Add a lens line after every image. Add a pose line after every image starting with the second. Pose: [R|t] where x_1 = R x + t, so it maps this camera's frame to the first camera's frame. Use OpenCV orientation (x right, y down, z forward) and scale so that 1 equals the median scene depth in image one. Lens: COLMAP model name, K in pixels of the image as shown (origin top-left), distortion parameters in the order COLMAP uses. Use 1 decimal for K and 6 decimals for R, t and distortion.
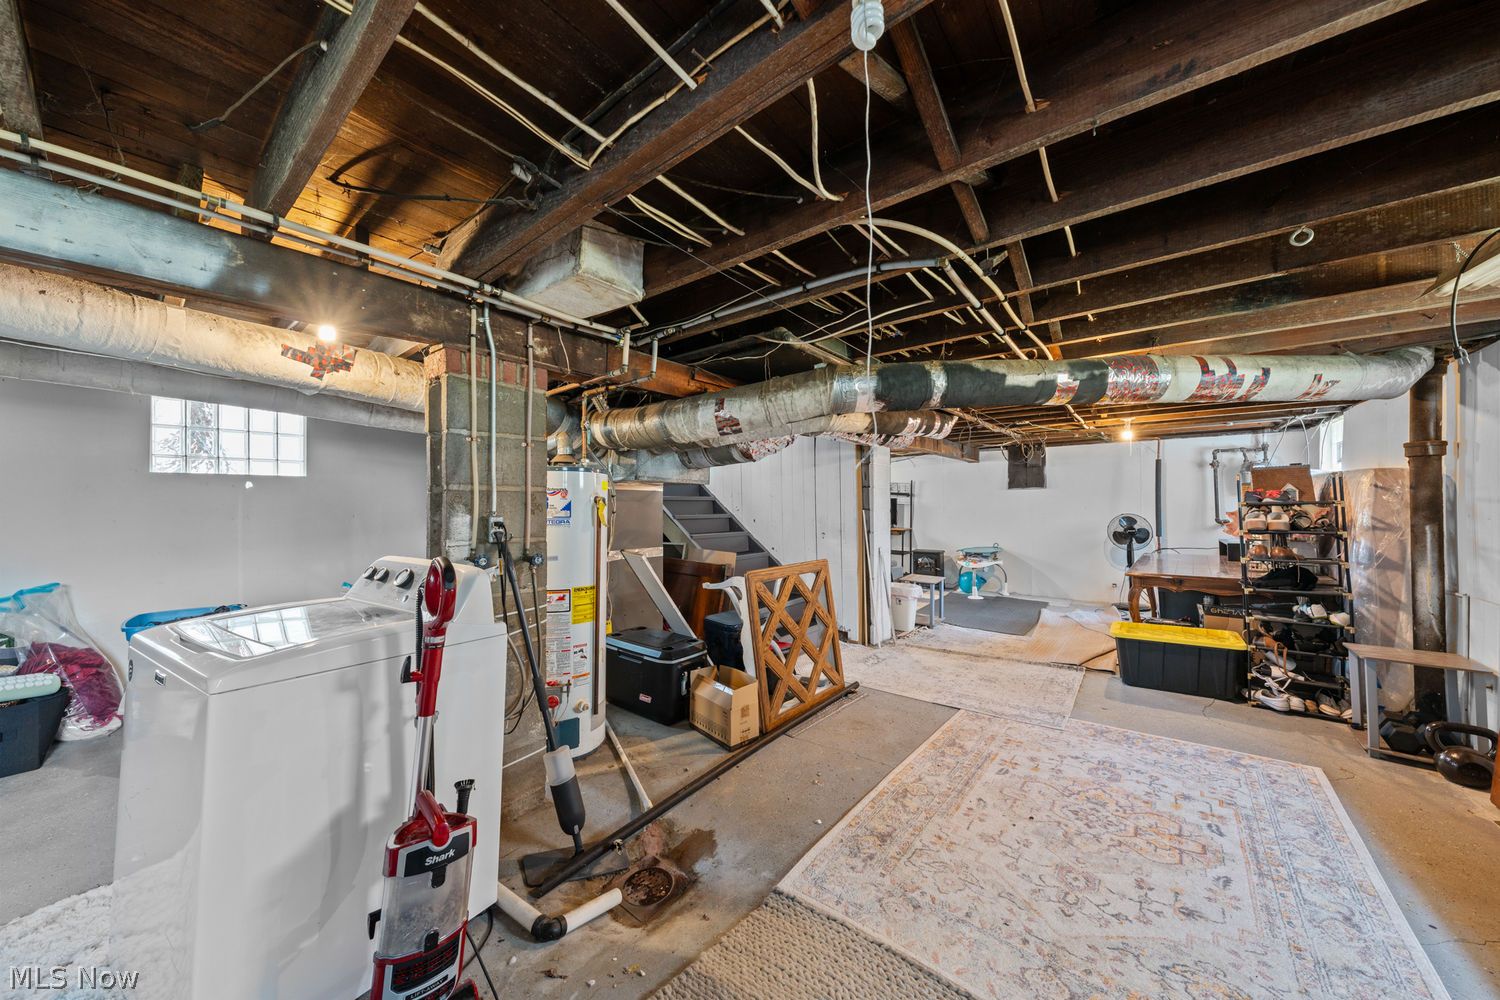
lens RADIAL K [[512.2, 0, 742.7], [0, 512.2, 501.6], [0, 0, 1]] dist [0.001016, 0.000166]
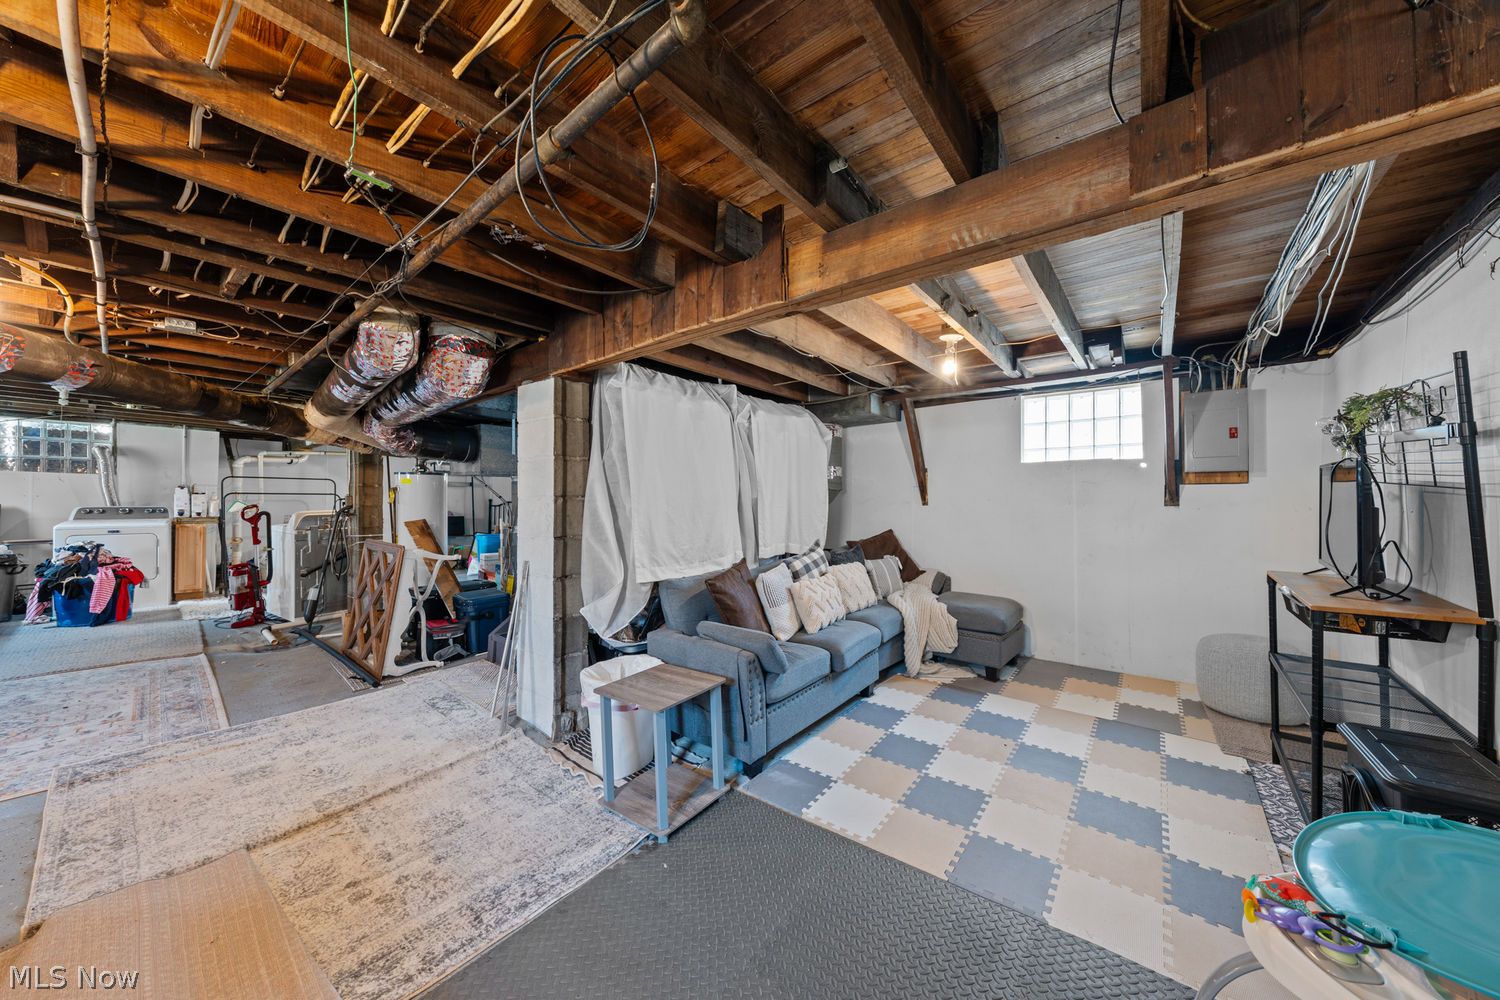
lens RADIAL K [[512.2, 0, 742.9], [0, 512.2, 494.3], [0, 0, 1]] dist [0.001016, 0.000166]
pose [[-0.014325, 0.010767, -0.999839, 1.466076], [0.011226, 0.999881, 0.010607, 0.026568], [0.999834, -0.011072, -0.014444, 2.179676]]
